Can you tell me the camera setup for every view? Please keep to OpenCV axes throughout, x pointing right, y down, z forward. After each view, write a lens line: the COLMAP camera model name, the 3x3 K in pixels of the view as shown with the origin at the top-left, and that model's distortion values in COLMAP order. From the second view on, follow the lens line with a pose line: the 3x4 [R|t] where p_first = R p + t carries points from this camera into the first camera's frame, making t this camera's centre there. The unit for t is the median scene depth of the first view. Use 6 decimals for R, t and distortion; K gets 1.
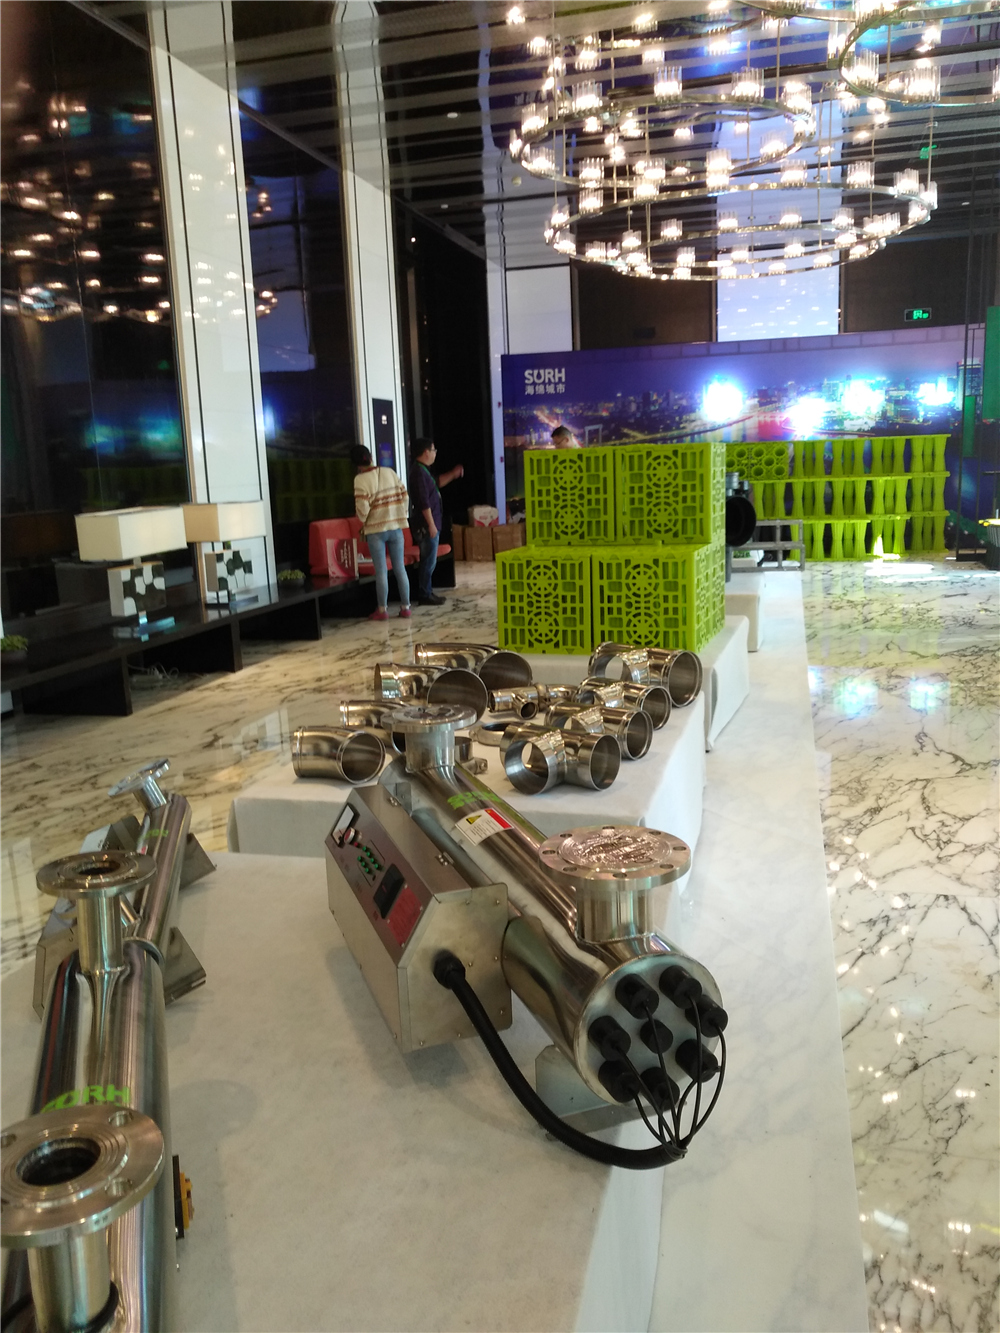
lens RADIAL K [[1060.6, 0, 500.0], [0, 1060.6, 666.5], [0, 0, 1]] dist [0.002499, -0.006505]
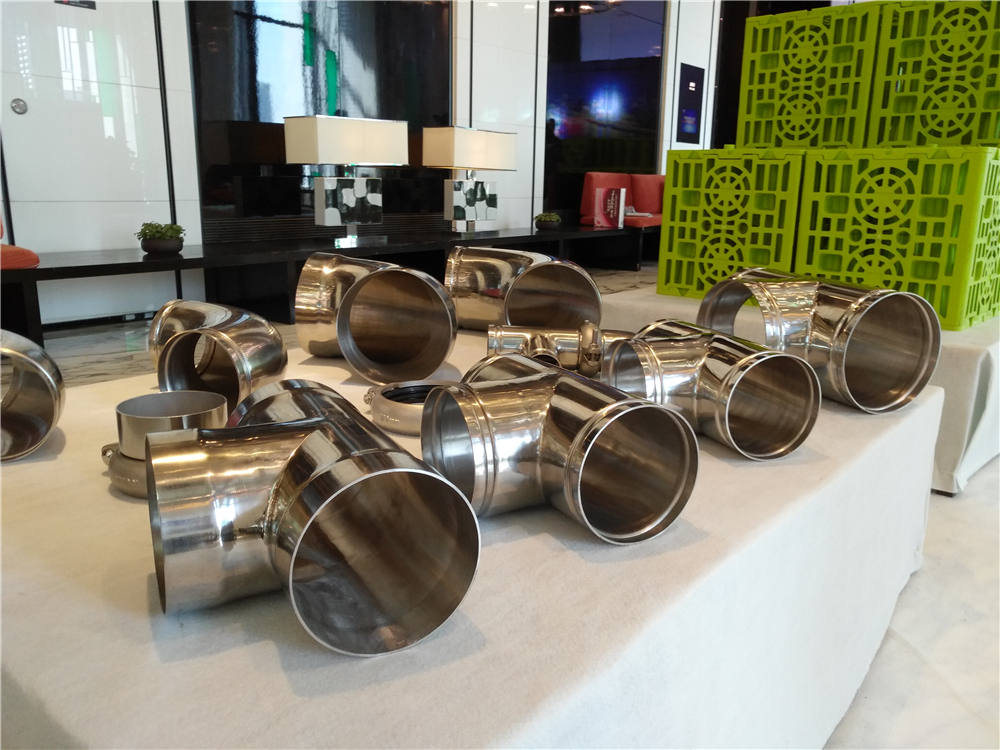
lens RADIAL K [[812.4, 0, 500.0], [0, 812.4, 375.0], [0, 0, 1]] dist [-0.062402, 0.078982]
pose [[0.914354, 0.149305, -0.376383, 0.111470], [-0.130977, 0.988621, 0.073984, 0.014185], [0.383146, -0.018350, 0.923505, 0.448479]]
